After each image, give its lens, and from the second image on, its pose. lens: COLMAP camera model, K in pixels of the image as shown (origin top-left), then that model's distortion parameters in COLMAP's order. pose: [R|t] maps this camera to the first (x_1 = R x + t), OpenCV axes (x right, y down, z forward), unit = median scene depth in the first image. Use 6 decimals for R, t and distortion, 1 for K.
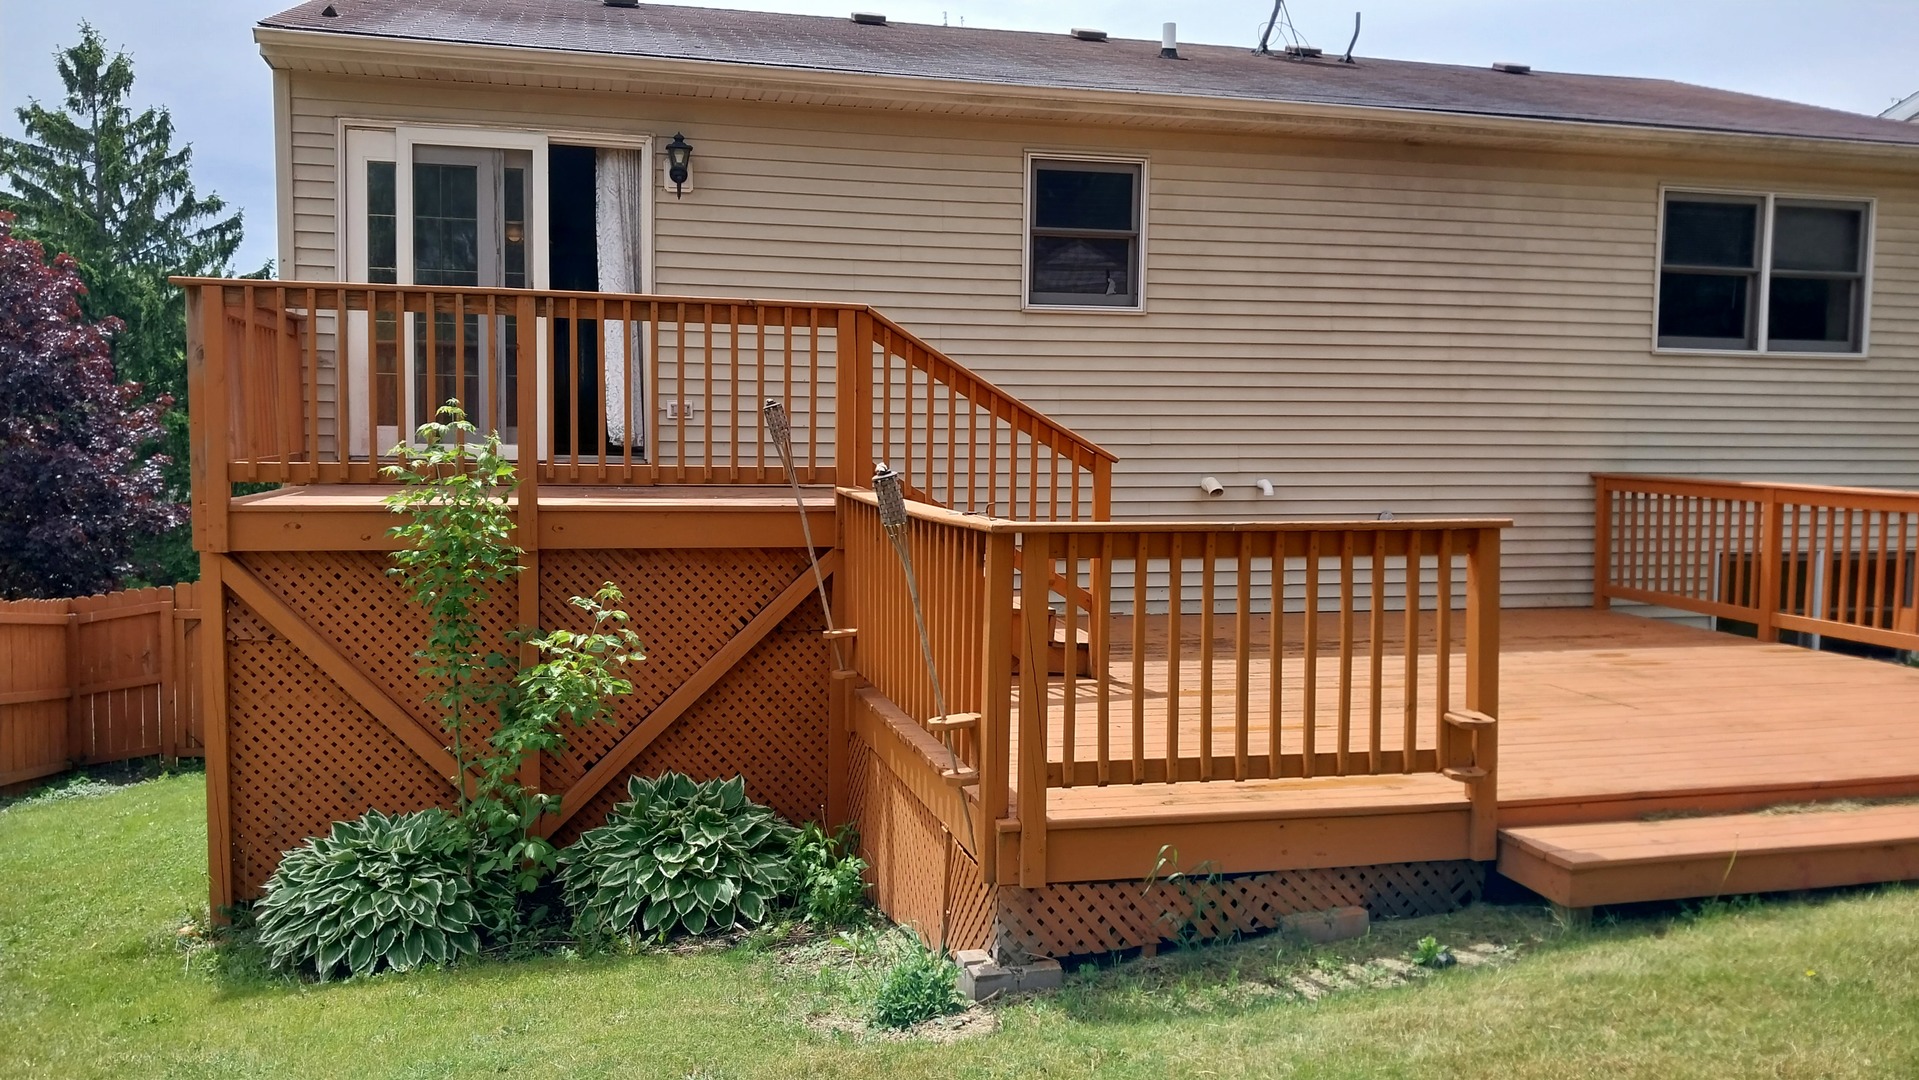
lens RADIAL K [[1494.2, 0, 943.8], [0, 1494.2, 540.0], [0, 0, 1]] dist [0.079711, -0.123062]
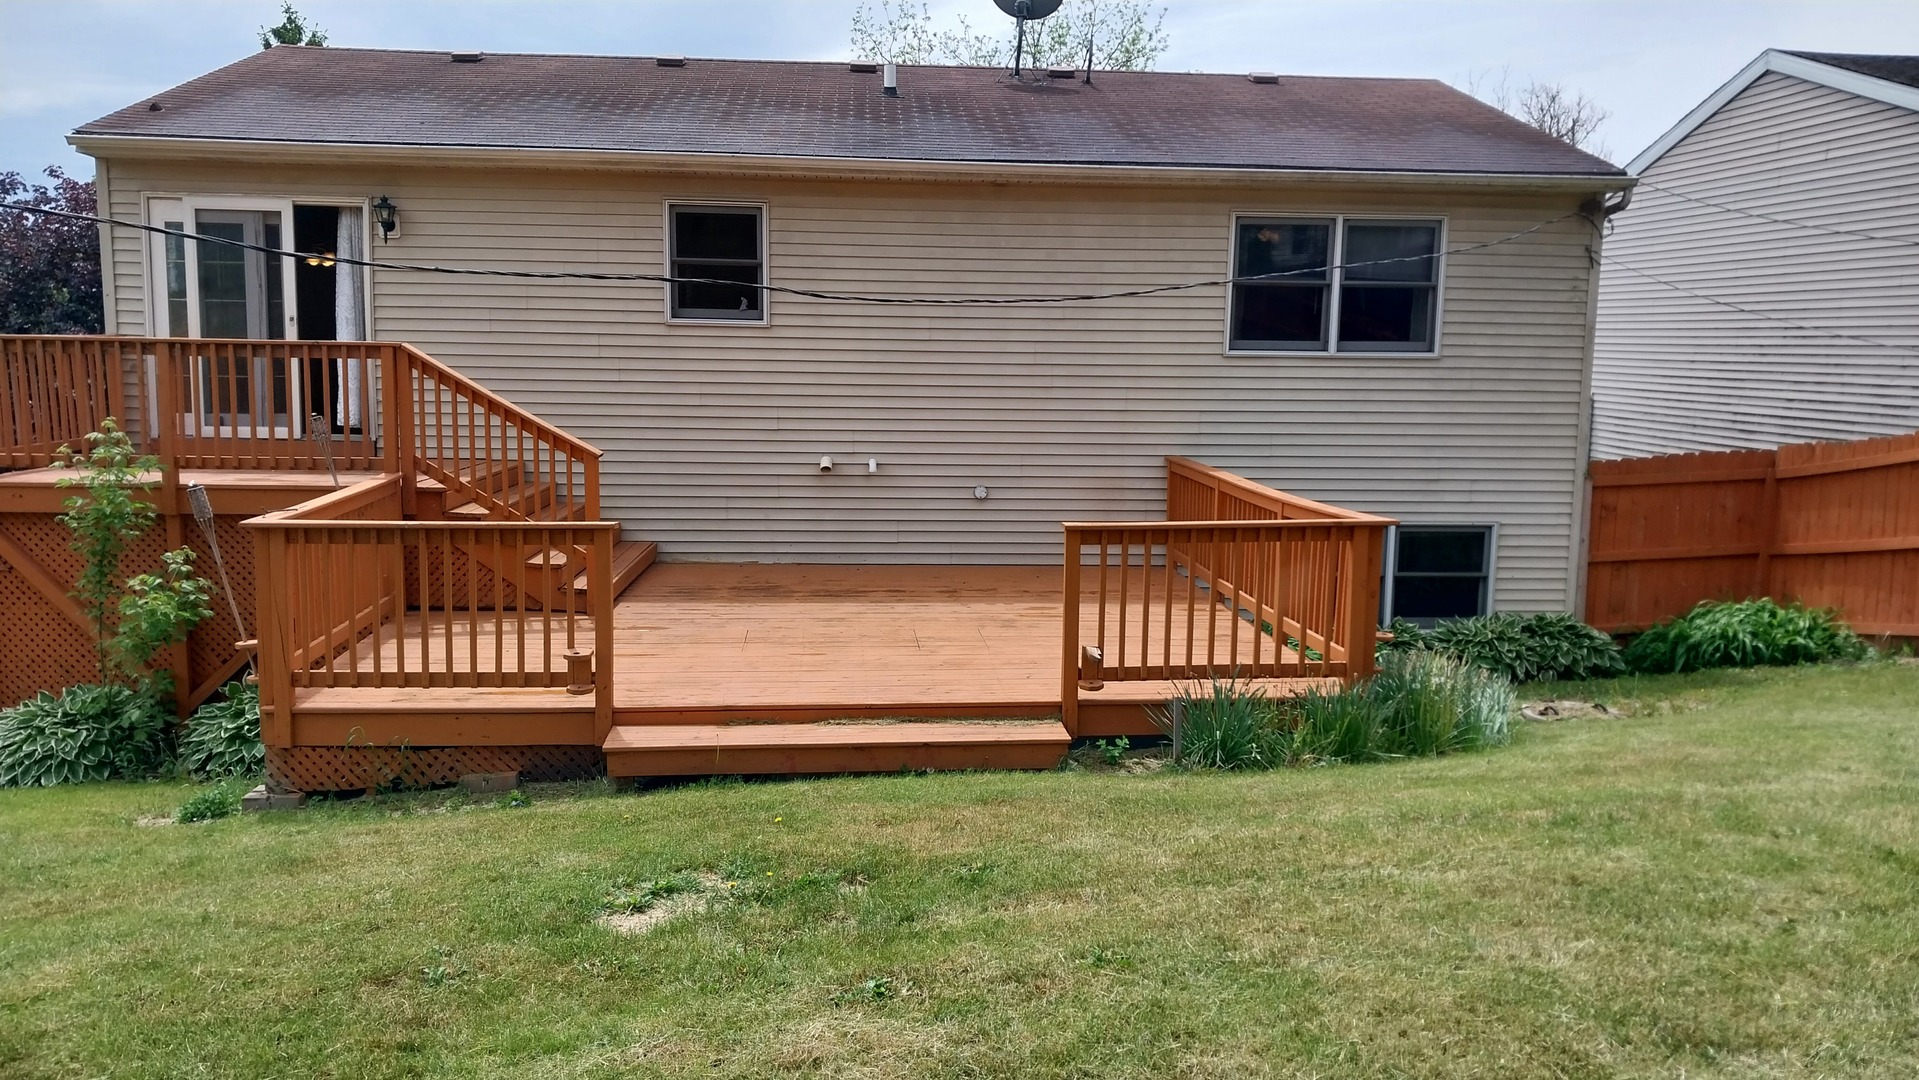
lens RADIAL K [[1494.2, 0, 959.9], [0, 1494.2, 539.6], [0, 0, 1]] dist [0.079711, -0.123062]
pose [[0.984015, 0.028646, -0.175764, 0.571450], [-0.018236, 0.997998, 0.060560, -0.055737], [0.177147, -0.056387, 0.982568, -0.244772]]
